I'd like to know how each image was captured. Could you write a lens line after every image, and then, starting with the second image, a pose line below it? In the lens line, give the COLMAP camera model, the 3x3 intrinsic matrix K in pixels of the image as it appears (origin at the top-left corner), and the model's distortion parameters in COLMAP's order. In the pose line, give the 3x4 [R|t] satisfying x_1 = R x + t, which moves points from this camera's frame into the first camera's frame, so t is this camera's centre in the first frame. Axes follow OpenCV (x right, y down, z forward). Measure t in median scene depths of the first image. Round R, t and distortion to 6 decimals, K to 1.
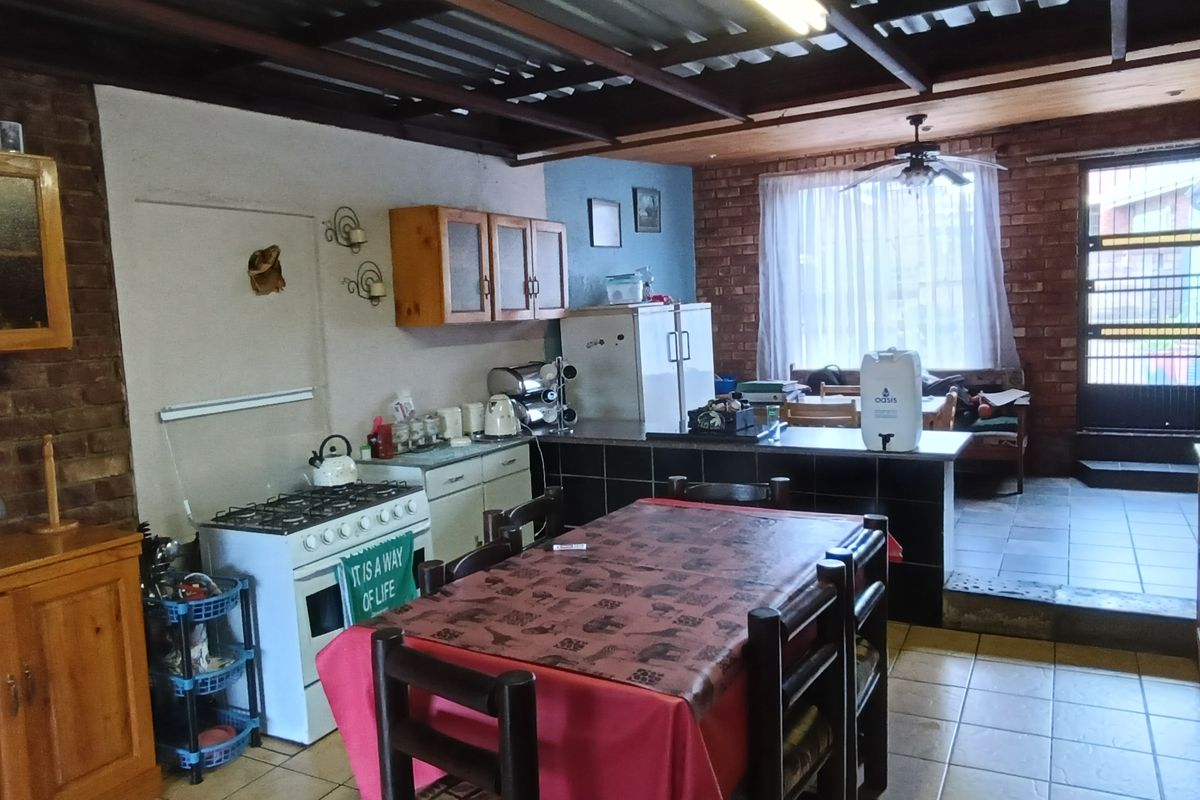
lens RADIAL K [[897.7, 0, 598.4], [0, 897.7, 399.5], [0, 0, 1]] dist [0.007691, 0.003552]
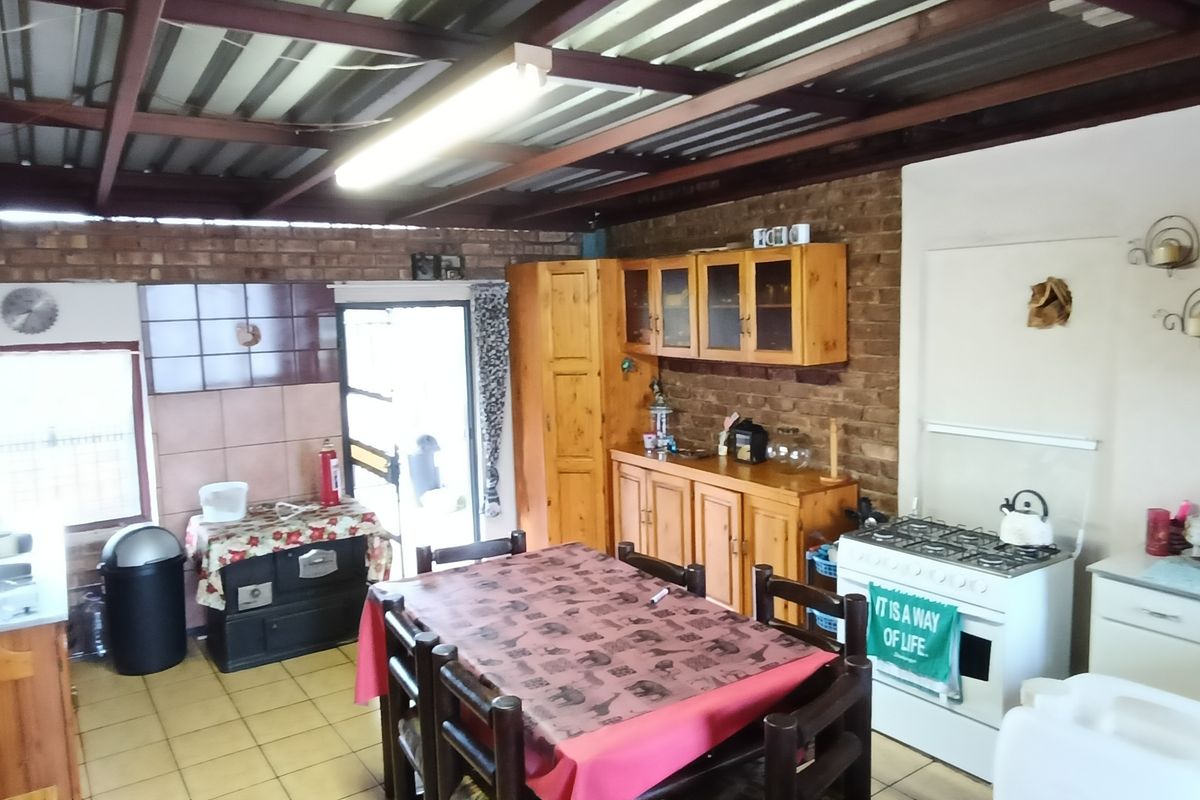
lens RADIAL K [[839.1, 0, 599.4], [0, 839.1, 396.7], [0, 0, 1]] dist [0.003723, 0.000816]
pose [[-0.456728, 0.153302, -0.876298, 0.728399], [-0.042370, 0.980173, 0.193558, -0.228905], [0.888597, 0.125533, -0.441178, 1.136859]]
